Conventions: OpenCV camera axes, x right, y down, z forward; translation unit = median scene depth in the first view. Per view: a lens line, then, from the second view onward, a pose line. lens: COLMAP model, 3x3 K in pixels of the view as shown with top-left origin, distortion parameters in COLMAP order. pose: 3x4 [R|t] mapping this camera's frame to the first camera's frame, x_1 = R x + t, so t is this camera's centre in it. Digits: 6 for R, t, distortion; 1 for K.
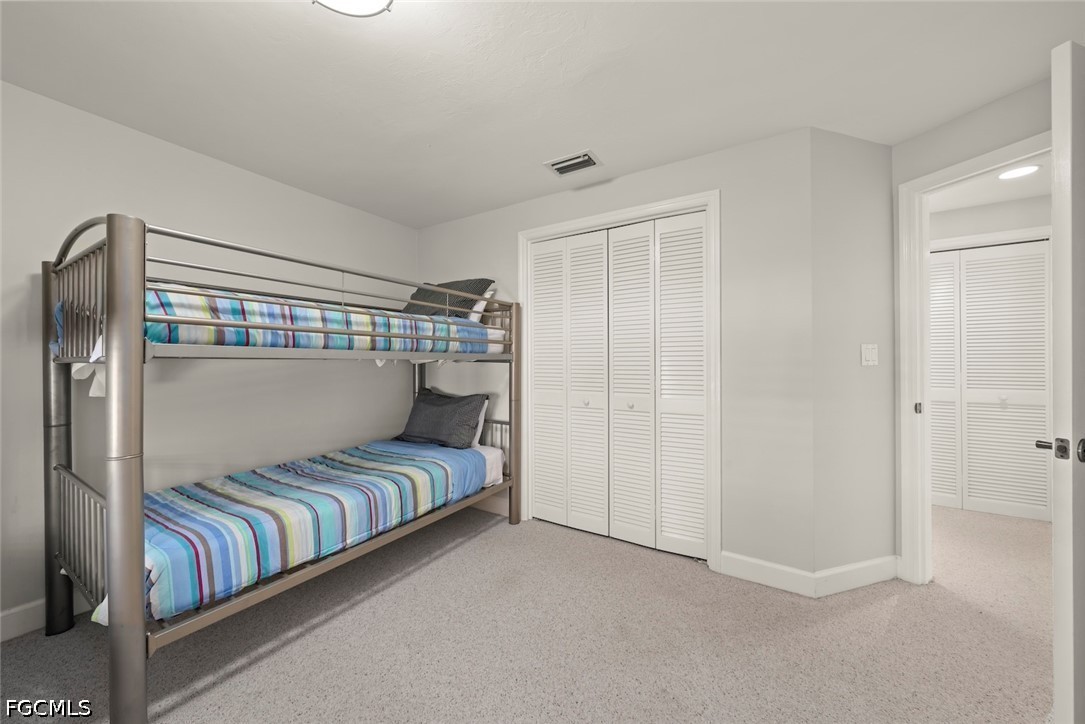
lens RADIAL K [[382.8, 0, 546.5], [0, 382.8, 359.6], [0, 0, 1]] dist [-0.000461, -0.000120]
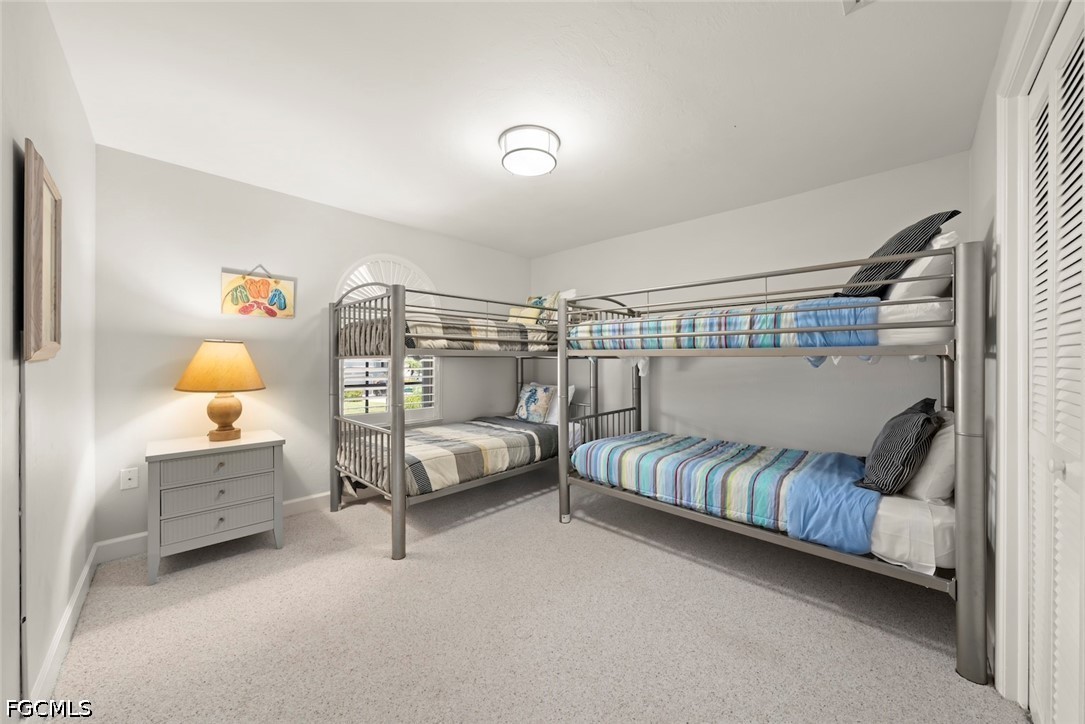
lens RADIAL K [[382.8, 0, 546.3], [0, 382.8, 361.3], [0, 0, 1]] dist [-0.000461, -0.000120]
pose [[-0.192641, -0.003240, -0.981264, 0.758775], [-0.007037, 0.999973, -0.001920, 0.019211], [0.981244, 0.006535, -0.192659, 0.782984]]
